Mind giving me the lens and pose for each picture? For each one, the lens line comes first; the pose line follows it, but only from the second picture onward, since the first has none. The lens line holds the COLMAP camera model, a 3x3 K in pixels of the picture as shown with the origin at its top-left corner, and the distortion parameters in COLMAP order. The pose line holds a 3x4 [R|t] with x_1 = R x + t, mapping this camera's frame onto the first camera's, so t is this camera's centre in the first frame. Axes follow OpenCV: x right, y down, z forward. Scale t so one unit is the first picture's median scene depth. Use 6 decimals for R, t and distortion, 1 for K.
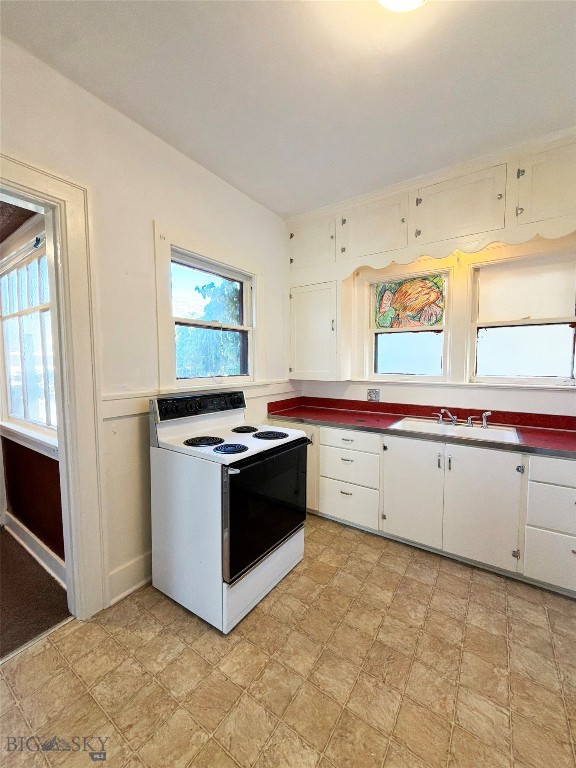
lens RADIAL K [[305.0, 0, 287.3], [0, 305.0, 381.9], [0, 0, 1]] dist [-0.000720, 0.000253]
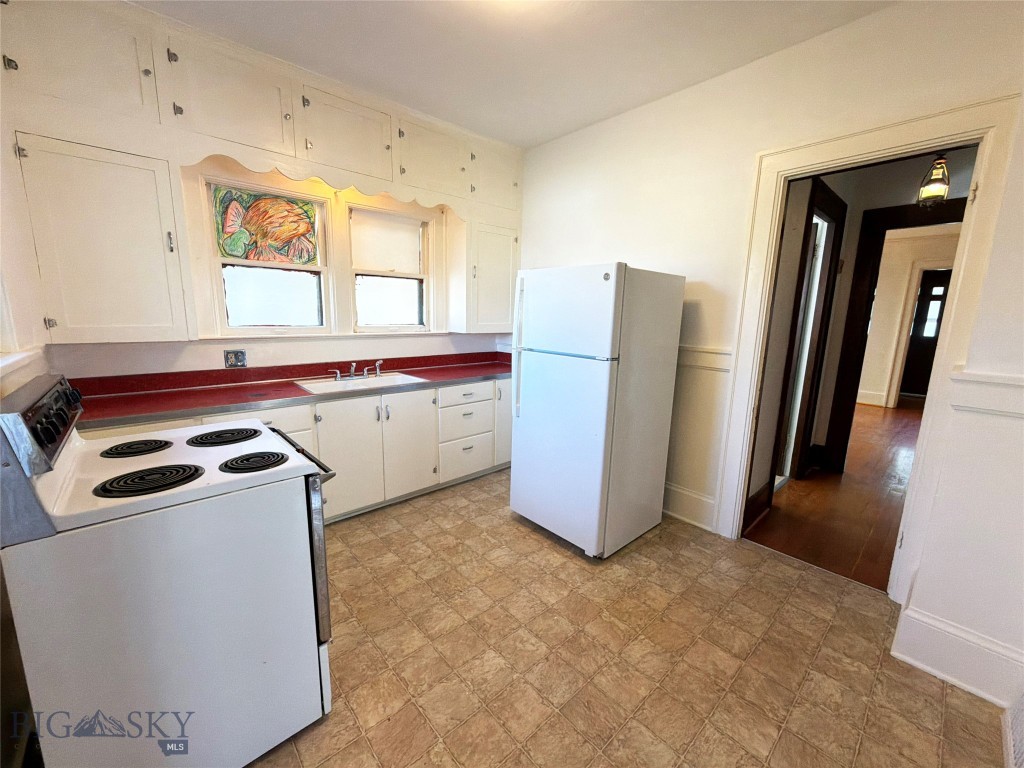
lens RADIAL K [[406.6, 0, 509.1], [0, 406.6, 384.2], [0, 0, 1]] dist [-0.000720, 0.000253]
pose [[0.237930, -0.162670, 0.957564, -0.562881], [0.044431, 0.986666, 0.156574, -0.018304], [-0.970266, 0.005292, 0.241985, 0.248192]]
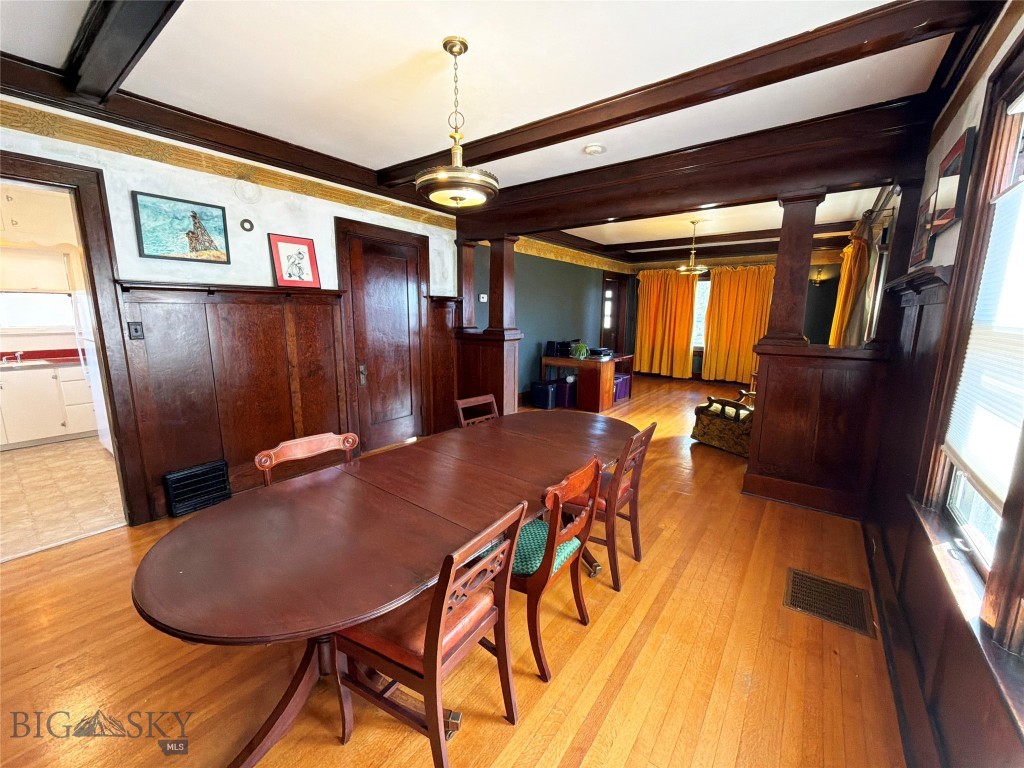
lens RADIAL K [[406.6, 0, 509.1], [0, 406.6, 384.2], [0, 0, 1]] dist [-0.000720, 0.000253]
pose [[0.049113, -0.172371, 0.983807, -1.183658], [0.063457, 0.983544, 0.169157, 0.069277], [-0.996775, 0.054121, 0.059243, -1.461462]]
